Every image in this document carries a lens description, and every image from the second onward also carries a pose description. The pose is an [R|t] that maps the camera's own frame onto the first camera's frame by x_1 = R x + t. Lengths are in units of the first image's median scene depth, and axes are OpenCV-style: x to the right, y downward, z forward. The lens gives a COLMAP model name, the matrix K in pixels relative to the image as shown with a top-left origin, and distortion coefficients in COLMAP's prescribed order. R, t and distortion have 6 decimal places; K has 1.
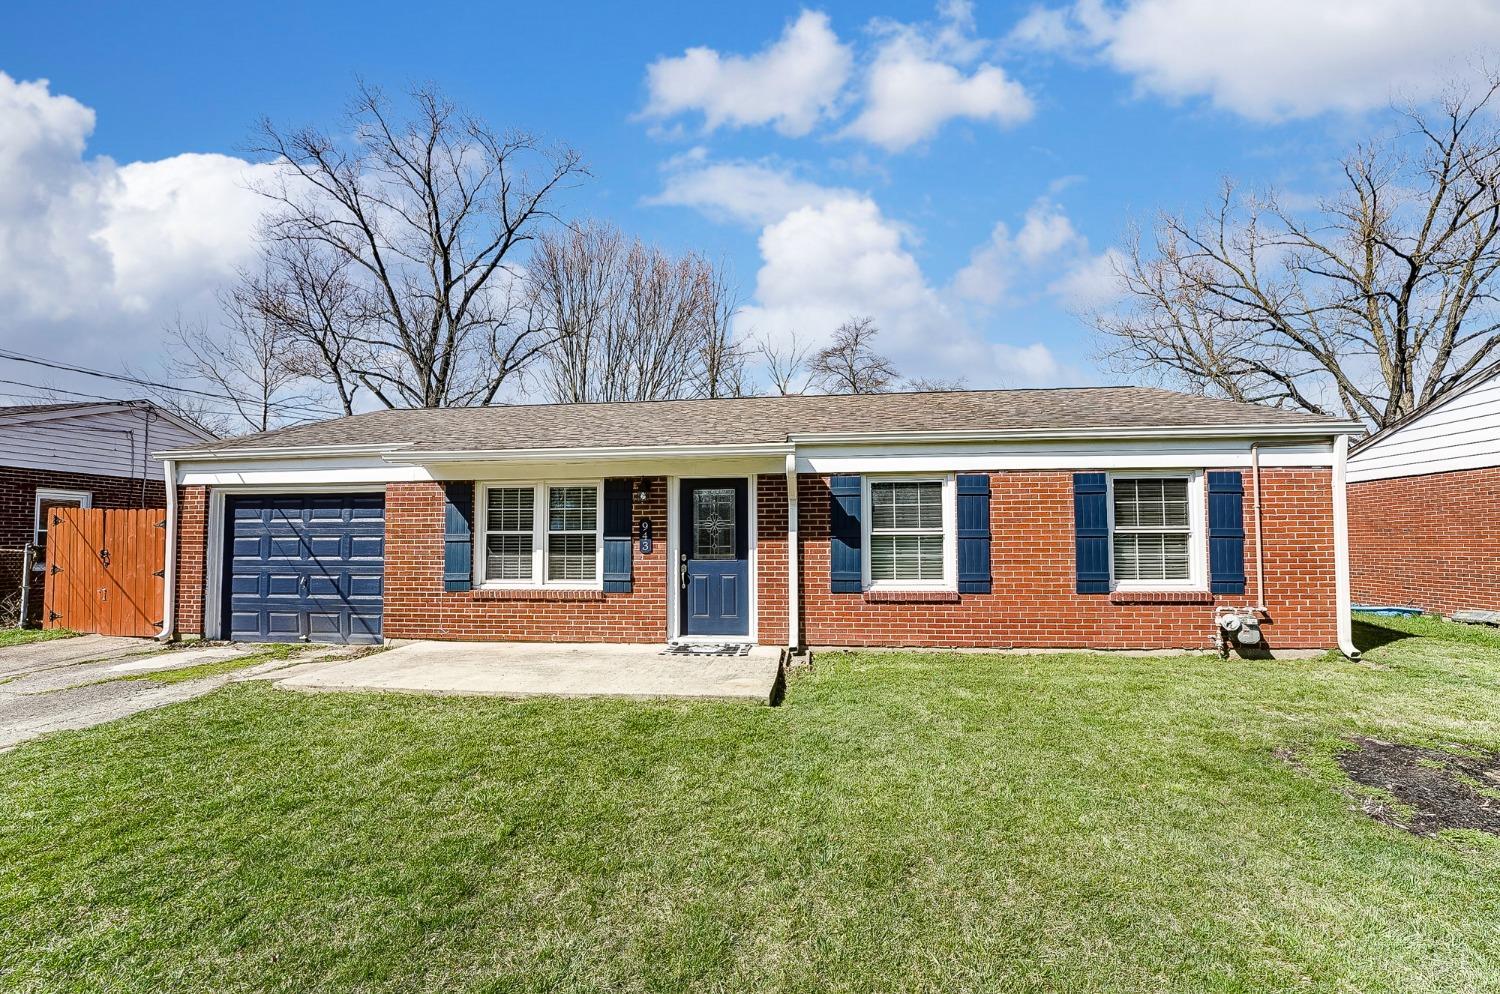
lens RADIAL K [[590.5, 0, 752.6], [0, 590.5, 500.3], [0, 0, 1]] dist [-0.030364, -0.000081]
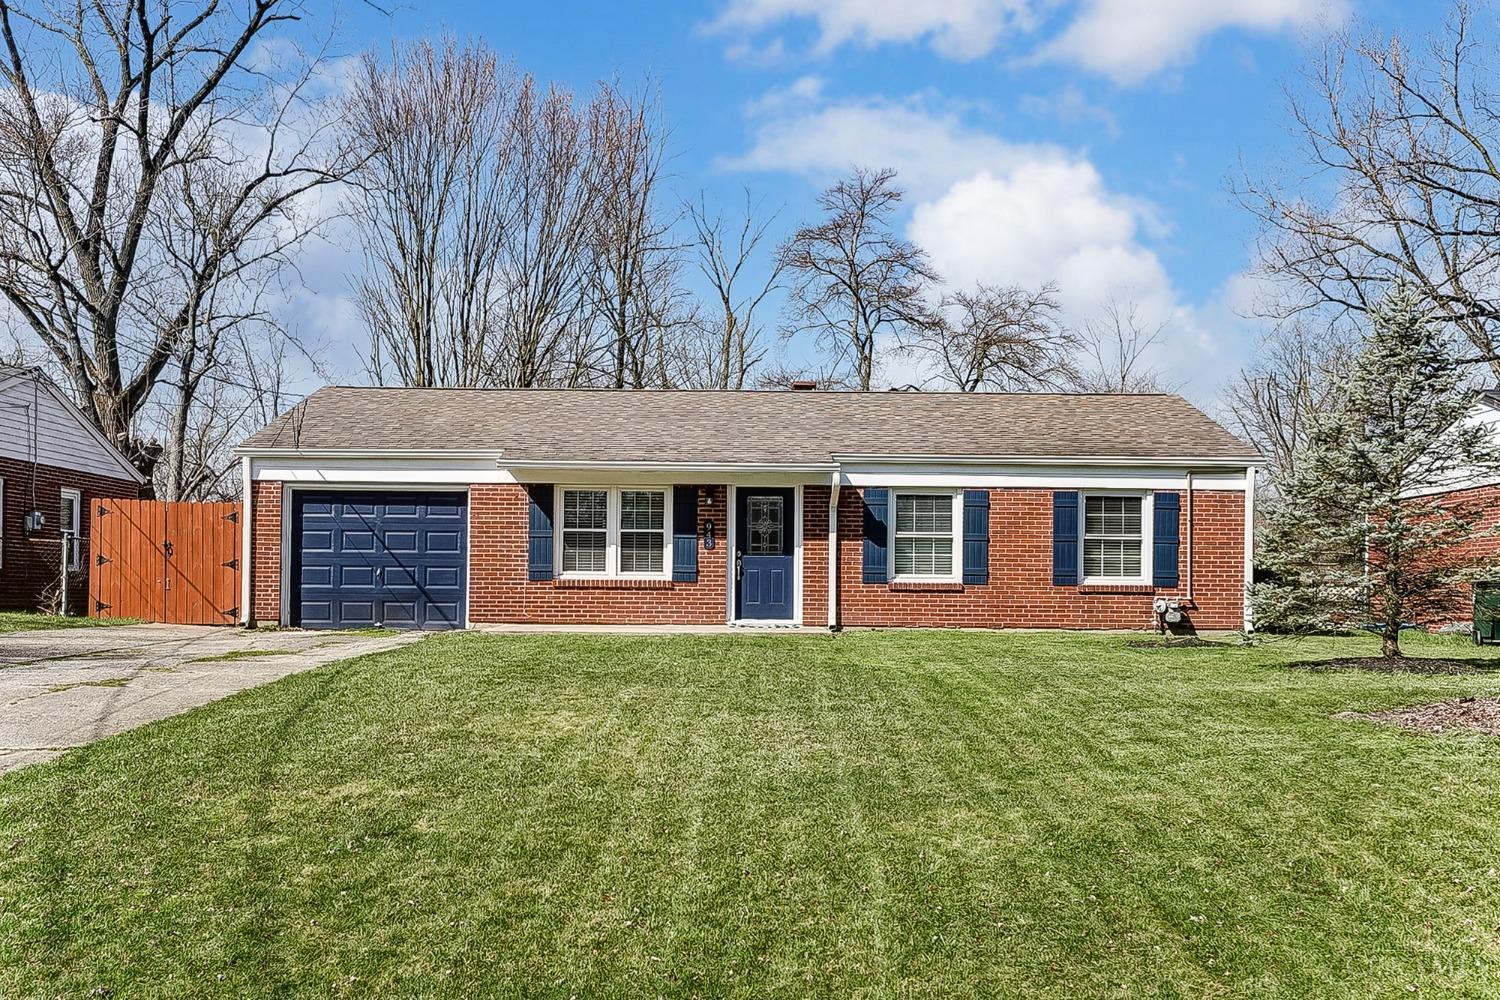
lens RADIAL K [[1571.6, 0, 750.0], [0, 1571.6, 500.0], [0, 0, 1]] dist [-0.004435, -0.001896]
pose [[0.992328, 0.021778, 0.121701, -0.485044], [-0.022498, 0.999737, 0.004540, -0.025694], [-0.121570, -0.007243, 0.992556, -2.148973]]
